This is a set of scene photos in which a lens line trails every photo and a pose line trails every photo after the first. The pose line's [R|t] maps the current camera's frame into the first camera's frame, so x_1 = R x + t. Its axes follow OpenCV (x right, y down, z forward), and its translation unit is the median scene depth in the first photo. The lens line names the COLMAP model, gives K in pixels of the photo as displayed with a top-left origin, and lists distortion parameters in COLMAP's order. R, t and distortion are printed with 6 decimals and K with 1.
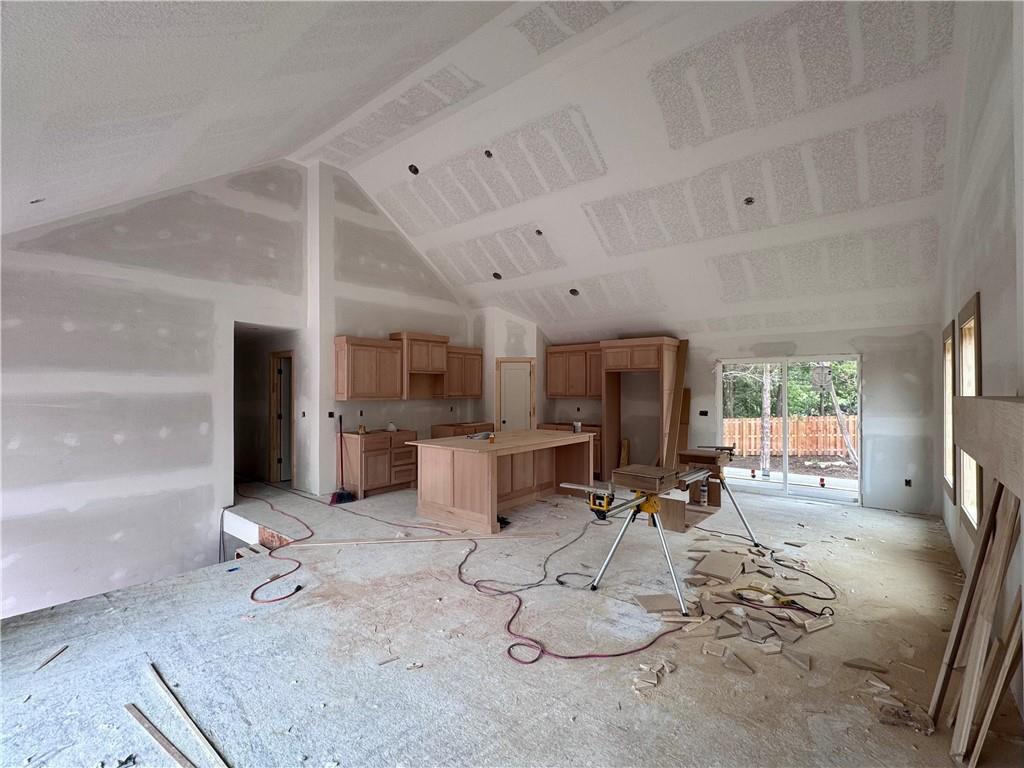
lens RADIAL K [[466.7, 0, 512.0], [0, 466.7, 384.0], [0, 0, 1]] dist [-0.000296, -0.000199]
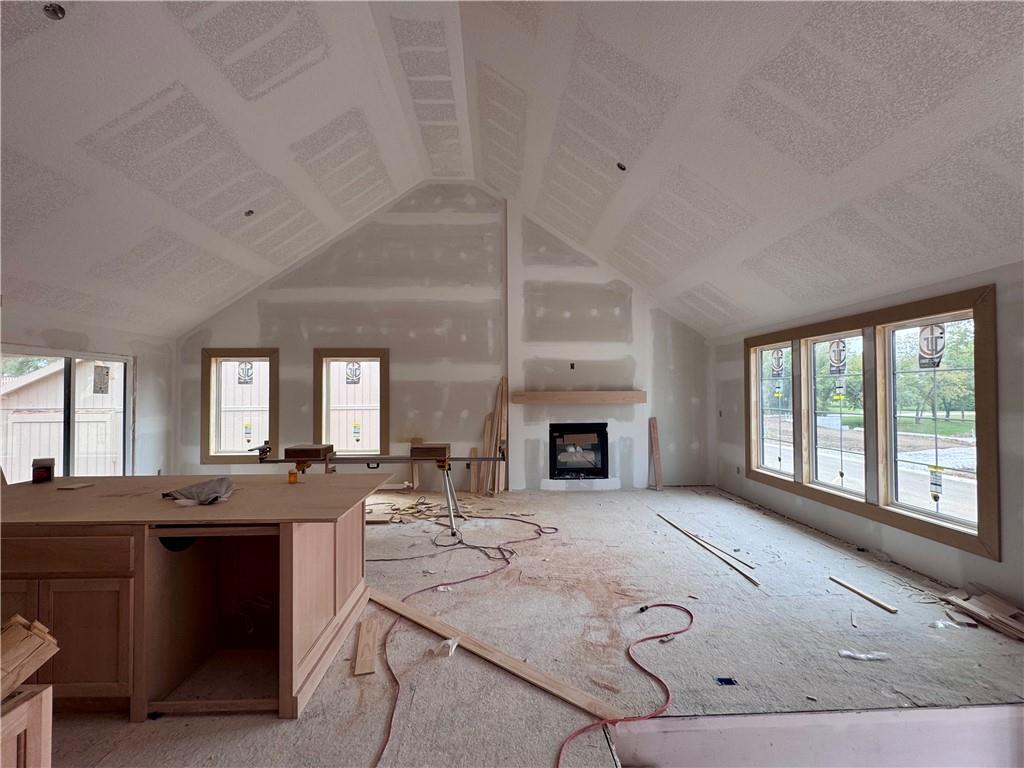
lens RADIAL K [[466.7, 0, 512.0], [0, 466.7, 384.0], [0, 0, 1]] dist [-0.000296, -0.000199]
pose [[-0.664002, 0.016875, 0.747540, -0.945194], [-0.000804, 0.999729, -0.023282, 0.029411], [-0.747730, -0.016060, -0.663808, 1.751115]]
